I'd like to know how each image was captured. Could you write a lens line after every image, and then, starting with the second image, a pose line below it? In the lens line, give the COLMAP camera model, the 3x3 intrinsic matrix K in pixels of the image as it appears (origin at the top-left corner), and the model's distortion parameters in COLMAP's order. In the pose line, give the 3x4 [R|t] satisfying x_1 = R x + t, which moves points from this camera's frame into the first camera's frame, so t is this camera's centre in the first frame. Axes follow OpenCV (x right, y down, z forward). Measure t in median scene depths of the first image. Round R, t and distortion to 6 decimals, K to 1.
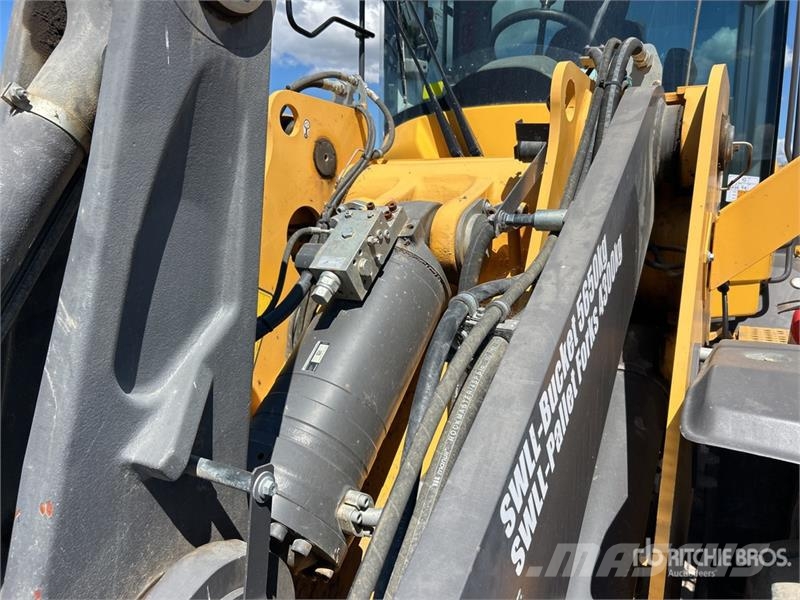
lens RADIAL K [[588.7, 0, 404.1], [0, 588.7, 299.4], [0, 0, 1]] dist [0.047152, -0.048718]
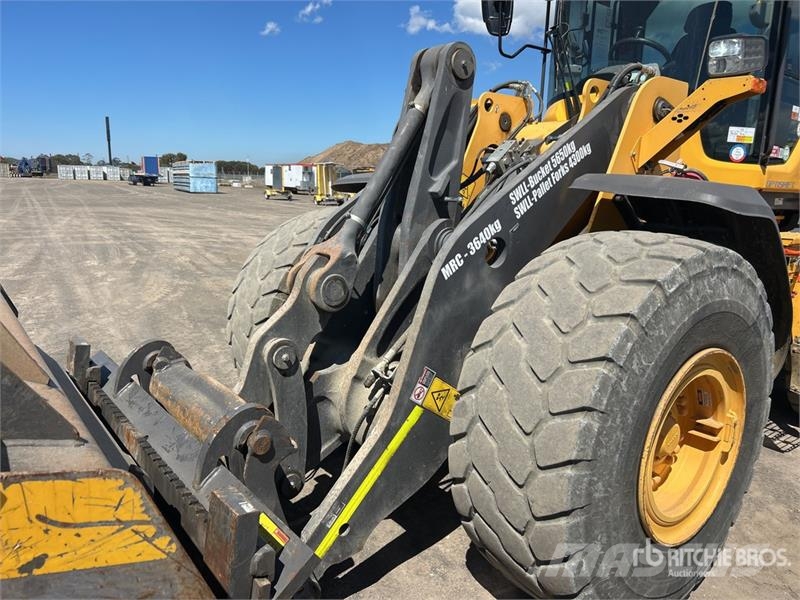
lens RADIAL K [[588.7, 0, 404.1], [0, 588.7, 299.4], [0, 0, 1]] dist [0.047152, -0.048718]
pose [[0.924392, 0.089223, -0.370863, 0.539422], [-0.076241, 0.995857, 0.049552, 0.459701], [0.373748, -0.017531, 0.927365, -1.617935]]
